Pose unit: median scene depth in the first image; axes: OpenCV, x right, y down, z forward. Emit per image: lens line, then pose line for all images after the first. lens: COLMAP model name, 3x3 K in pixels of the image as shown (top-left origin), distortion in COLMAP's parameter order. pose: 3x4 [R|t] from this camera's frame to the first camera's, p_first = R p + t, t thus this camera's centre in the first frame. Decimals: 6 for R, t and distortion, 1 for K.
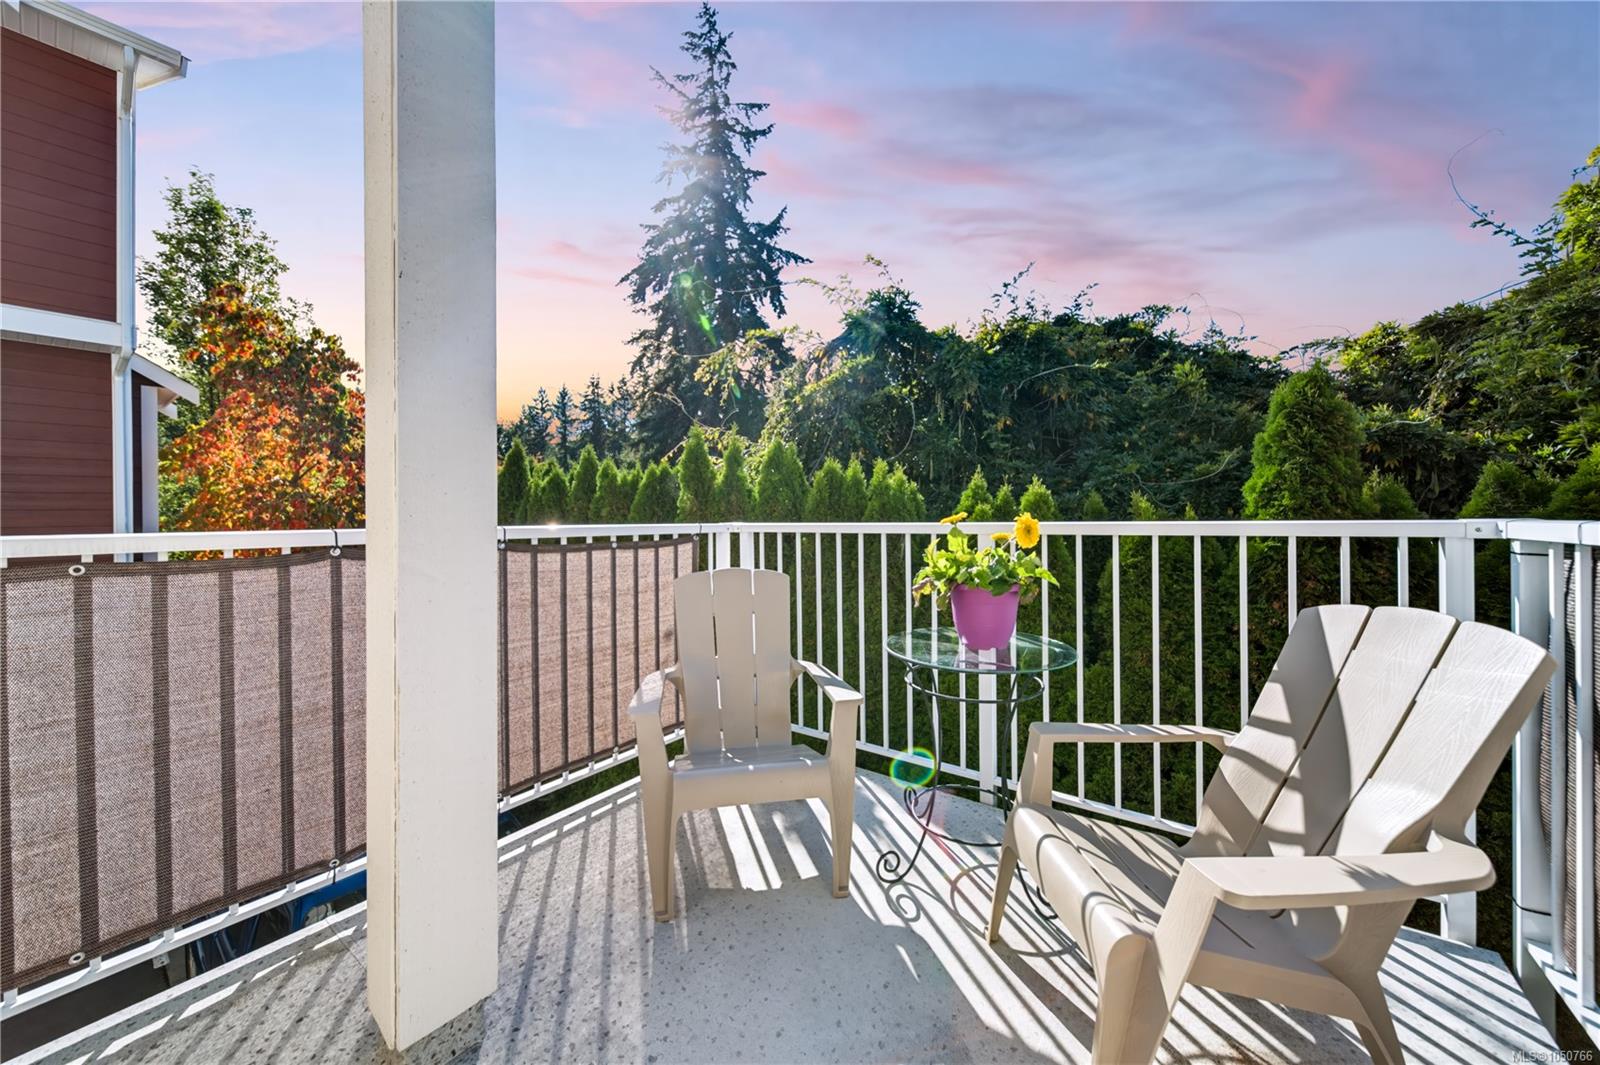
lens RADIAL K [[572.5, 0, 798.7], [0, 572.5, 502.6], [0, 0, 1]] dist [-0.002451, -0.000298]
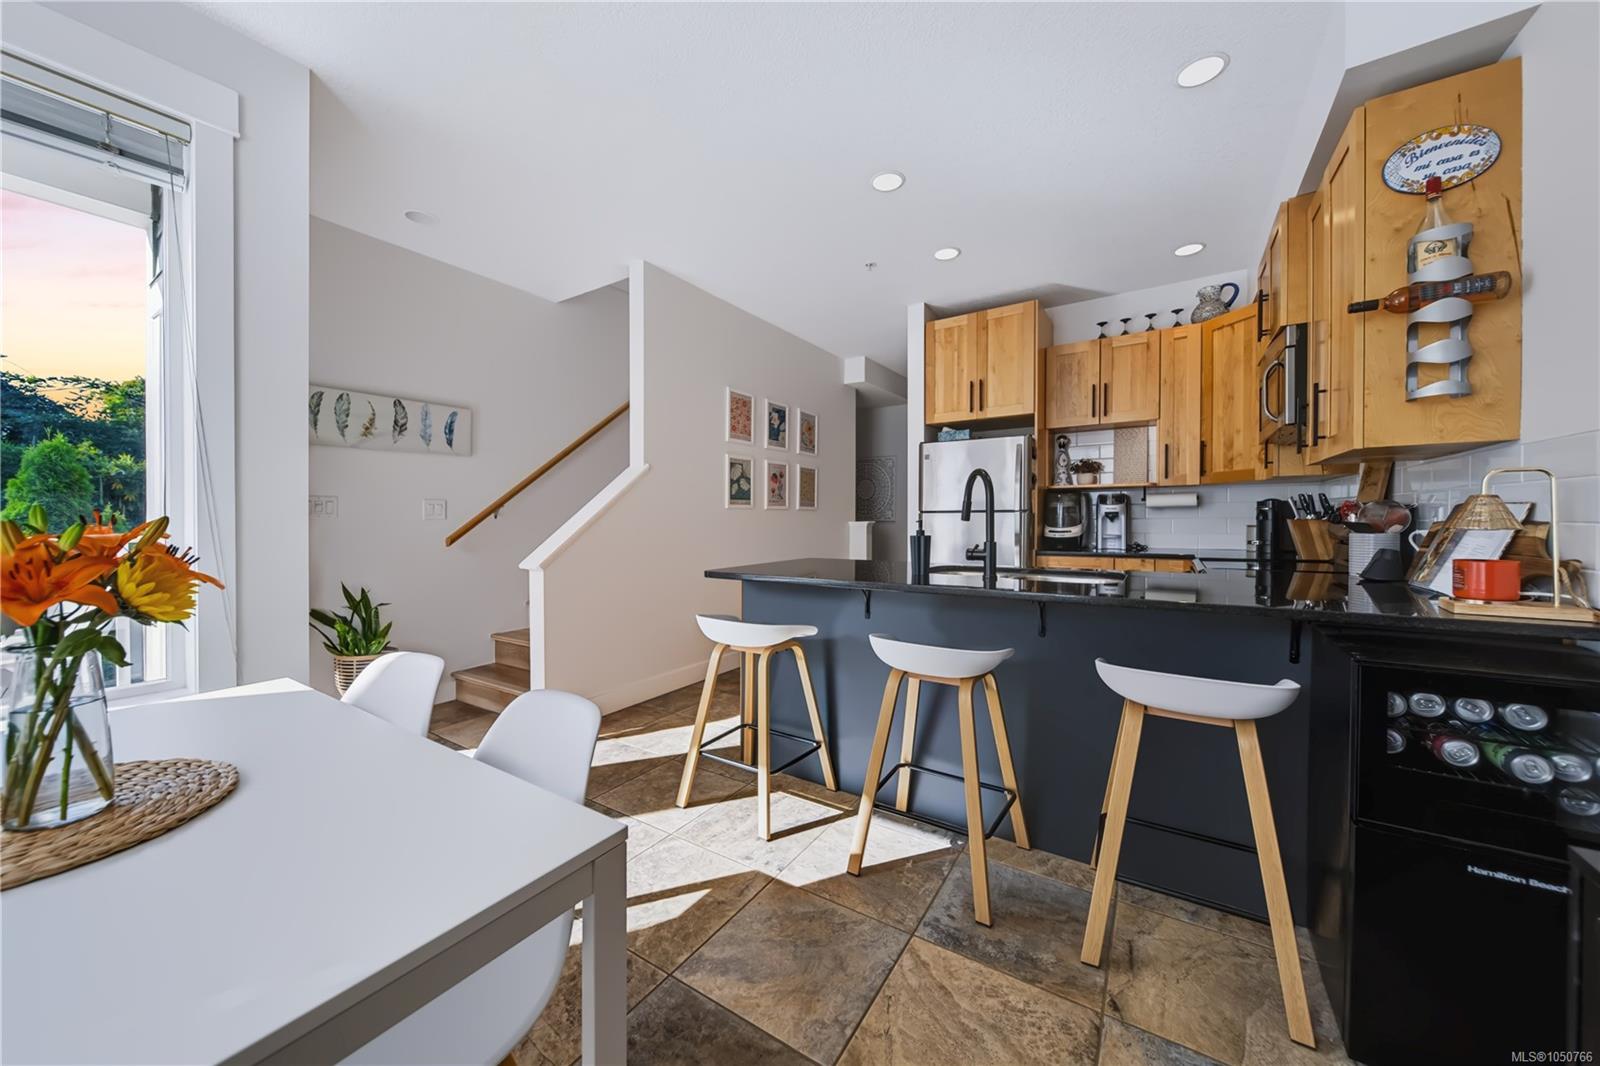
lens RADIAL K [[572.5, 0, 798.7], [0, 572.5, 503.1], [0, 0, 1]] dist [-0.002451, -0.000298]
pose [[-0.059504, 0.023423, 0.997953, -0.769036], [0.011252, 0.999677, -0.022792, -0.007056], [-0.998165, 0.009873, -0.059748, -0.926400]]
